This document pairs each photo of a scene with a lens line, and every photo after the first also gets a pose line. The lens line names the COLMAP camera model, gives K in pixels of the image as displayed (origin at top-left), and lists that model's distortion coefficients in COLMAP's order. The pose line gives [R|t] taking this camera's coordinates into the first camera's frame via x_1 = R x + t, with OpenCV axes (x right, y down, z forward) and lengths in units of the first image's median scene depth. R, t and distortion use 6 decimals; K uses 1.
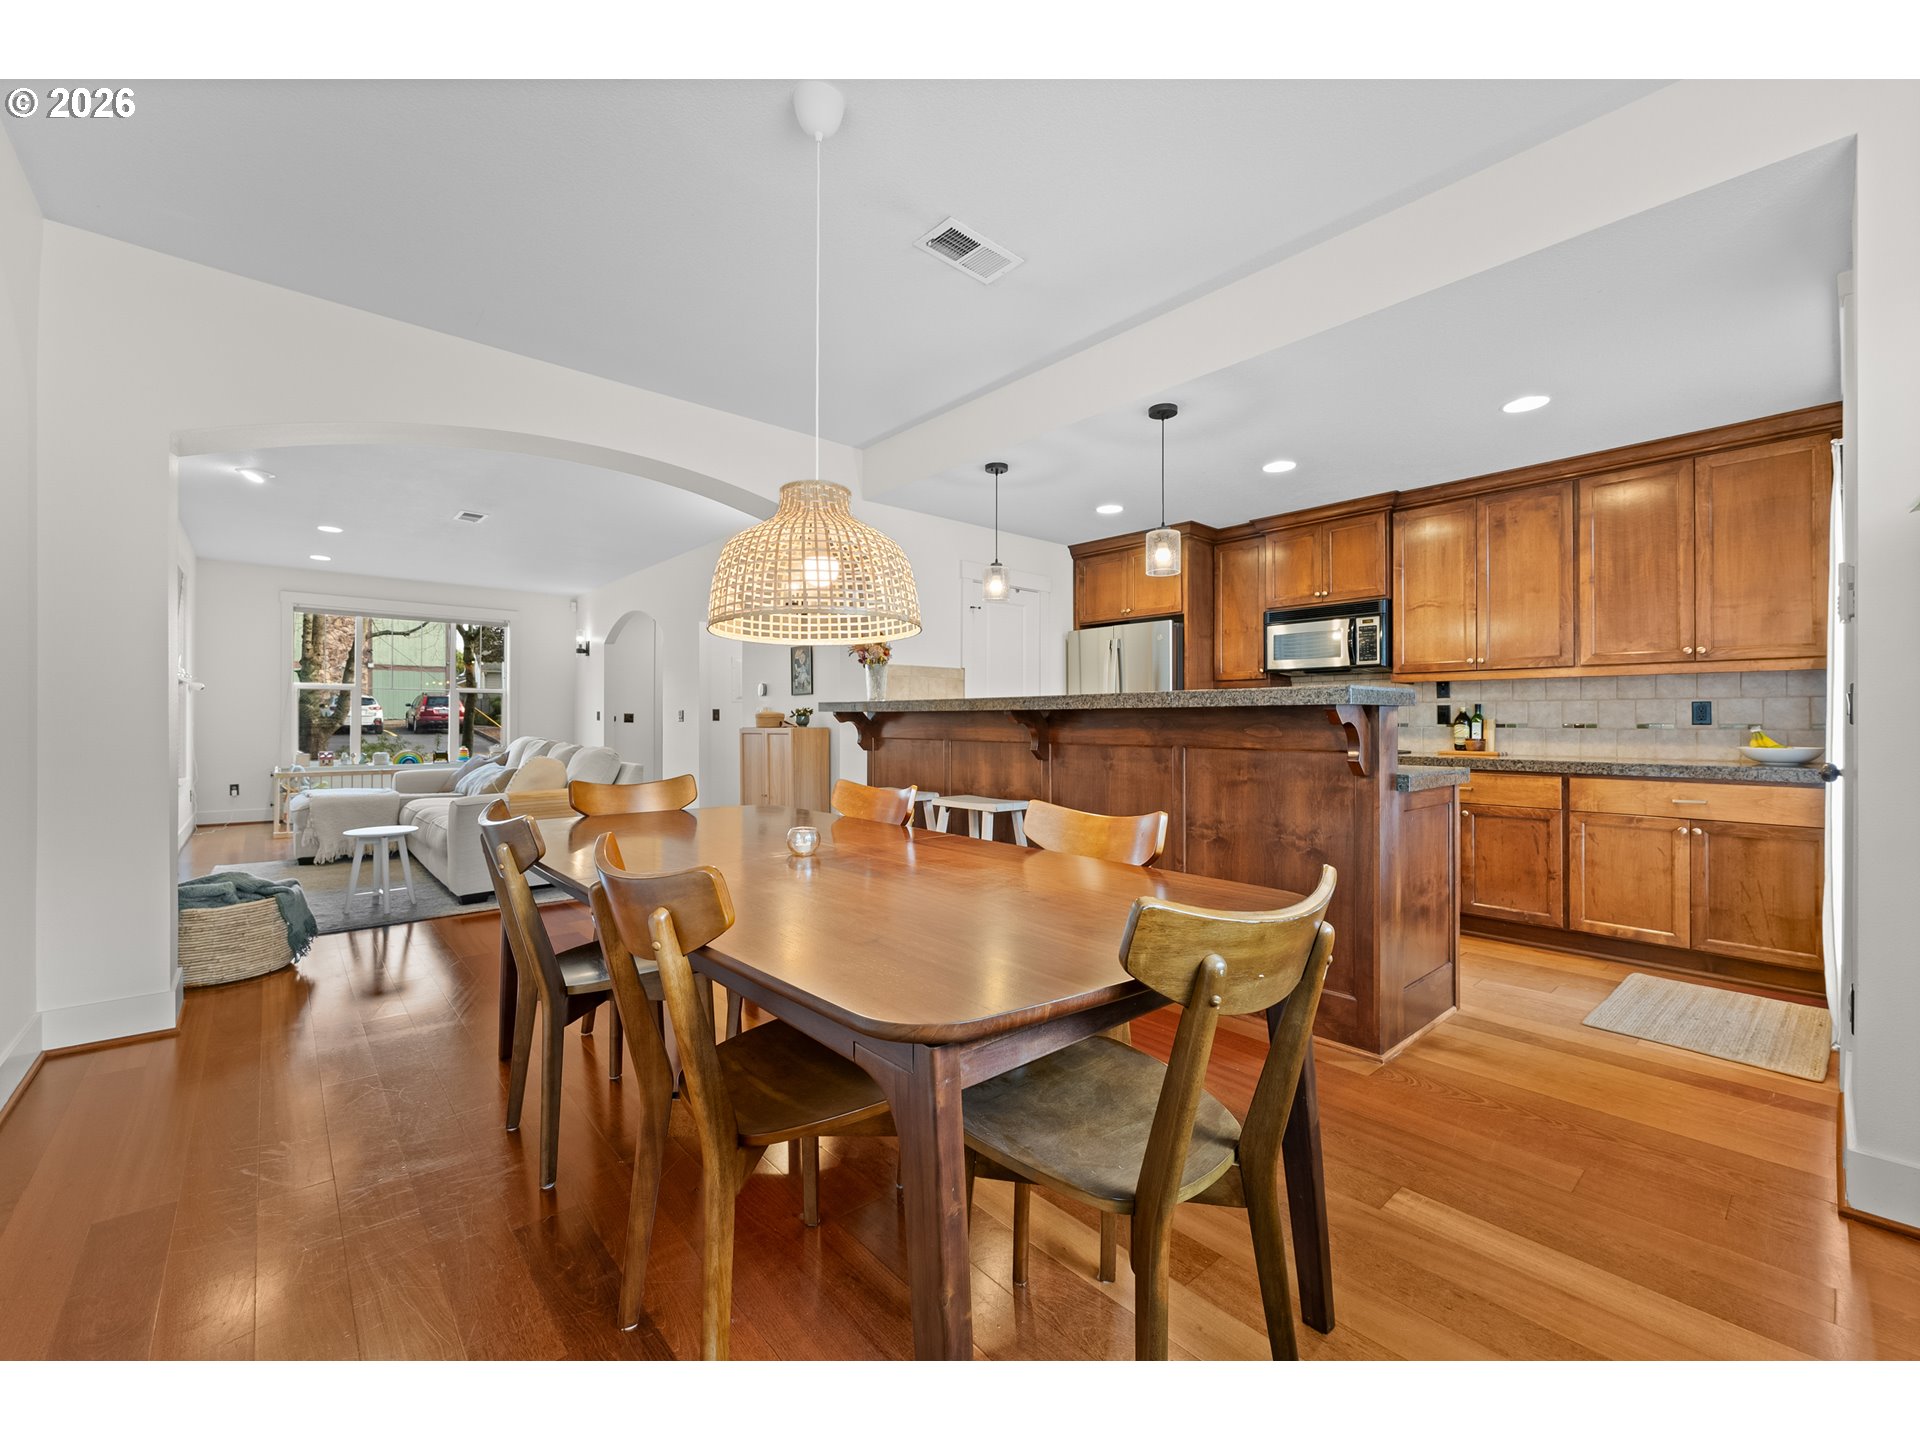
lens RADIAL K [[790.1, 0, 972.9], [0, 790.1, 720.8], [0, 0, 1]] dist [-0.000936, 0.000474]
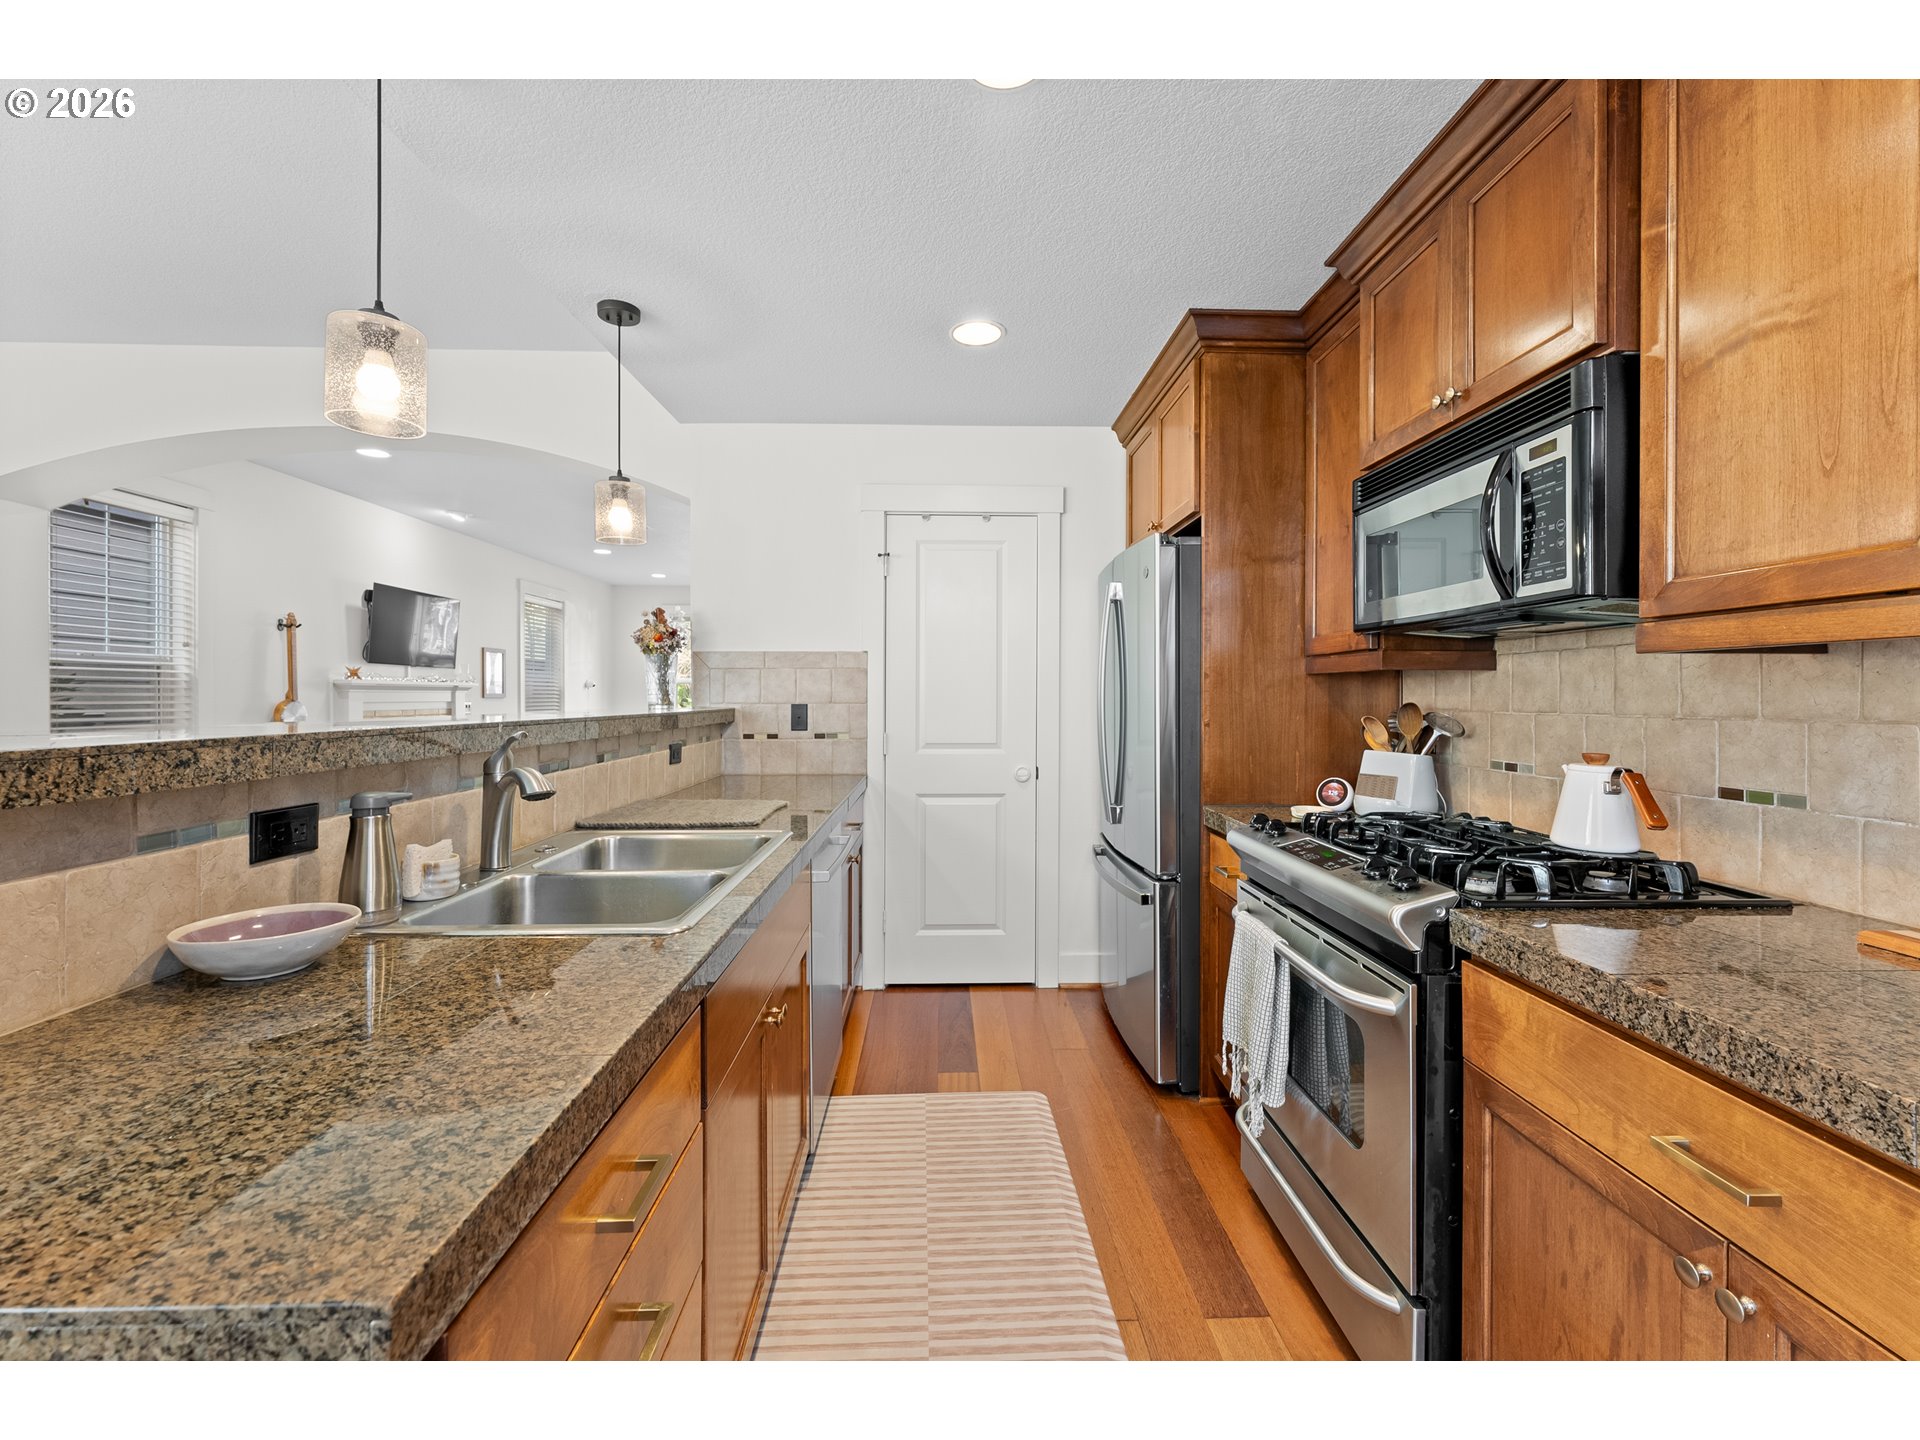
lens RADIAL K [[794.7, 0, 957.0], [0, 794.7, 702.4], [0, 0, 1]] dist [-0.000292, 0.000199]
pose [[0.763523, 0.003305, -0.645772, 0.619666], [0.001120, 0.999979, 0.006443, -0.038475], [0.645780, -0.005643, 0.763503, 0.739738]]
